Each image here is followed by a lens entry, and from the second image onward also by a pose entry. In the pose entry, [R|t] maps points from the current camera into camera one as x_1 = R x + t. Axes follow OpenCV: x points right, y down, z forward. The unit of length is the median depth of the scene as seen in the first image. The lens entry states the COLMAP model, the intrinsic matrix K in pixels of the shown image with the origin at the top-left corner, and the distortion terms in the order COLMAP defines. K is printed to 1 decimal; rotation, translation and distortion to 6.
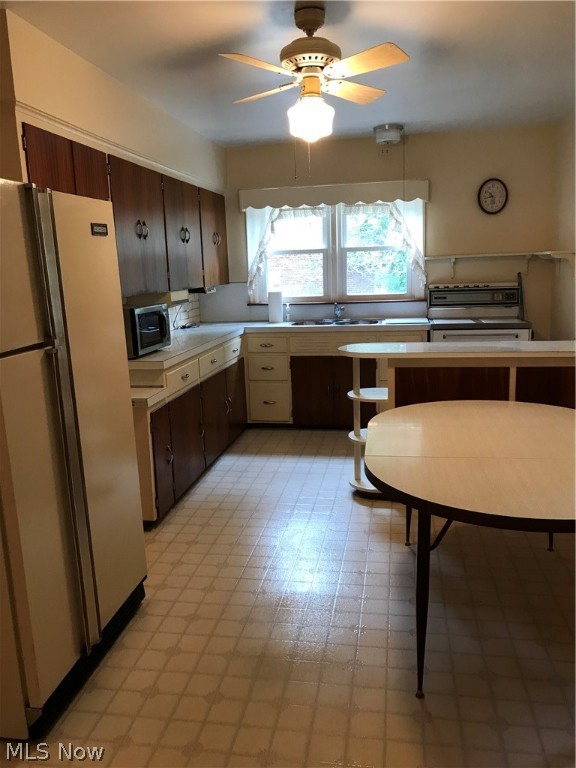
lens RADIAL K [[625.7, 0, 290.5], [0, 625.7, 386.8], [0, 0, 1]] dist [0.038226, -0.035776]
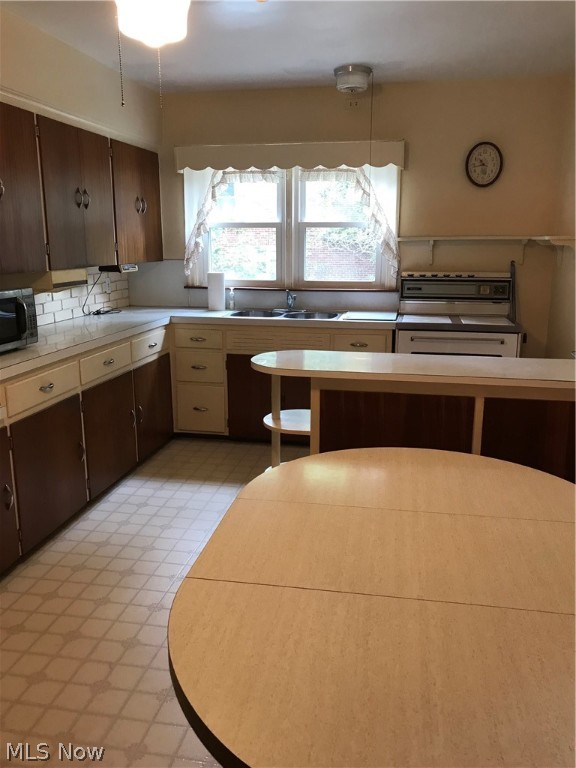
lens RADIAL K [[625.7, 0, 287.5], [0, 625.7, 381.7], [0, 0, 1]] dist [0.038226, -0.035776]
pose [[0.999171, 0.039140, -0.011188, 0.090768], [-0.038789, 0.998797, 0.029991, -0.040408], [0.012348, -0.029532, 0.999488, 0.185945]]
